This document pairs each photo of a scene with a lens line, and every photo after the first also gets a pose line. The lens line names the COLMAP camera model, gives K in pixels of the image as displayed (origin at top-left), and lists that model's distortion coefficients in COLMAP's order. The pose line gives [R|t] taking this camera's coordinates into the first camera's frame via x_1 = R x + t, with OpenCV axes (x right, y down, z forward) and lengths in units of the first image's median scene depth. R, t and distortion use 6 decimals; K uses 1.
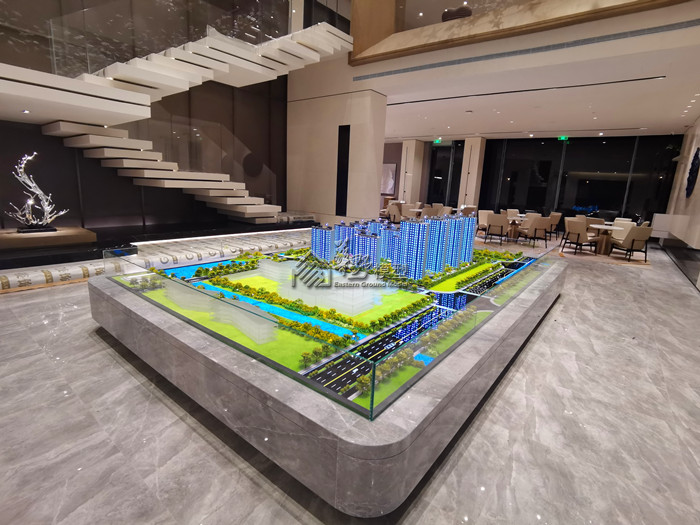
lens RADIAL K [[352.3, 0, 350.8], [0, 352.3, 260.7], [0, 0, 1]] dist [-0.030562, 0.002602]
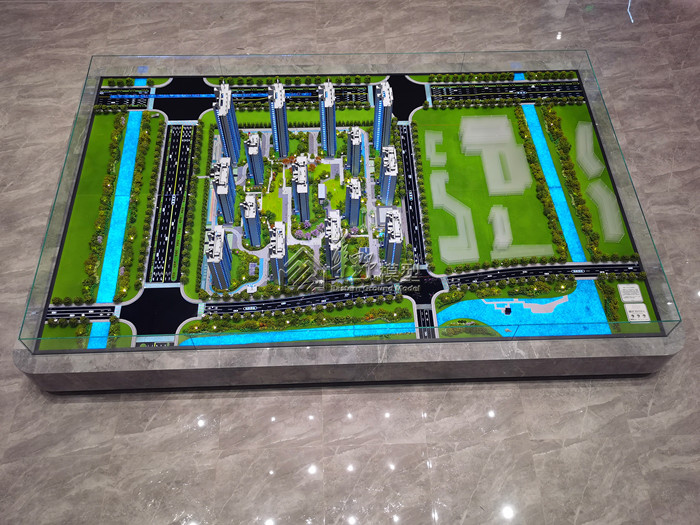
lens RADIAL K [[653.2, 0, 348.2], [0, 653.2, 265.1], [0, 0, 1]] dist [0.036994, 0.000000]
pose [[-0.647906, -0.672643, 0.357449, -0.717313], [0.113798, 0.378523, 0.918570, -1.687140], [-0.753172, 0.635824, -0.168702, 1.881926]]
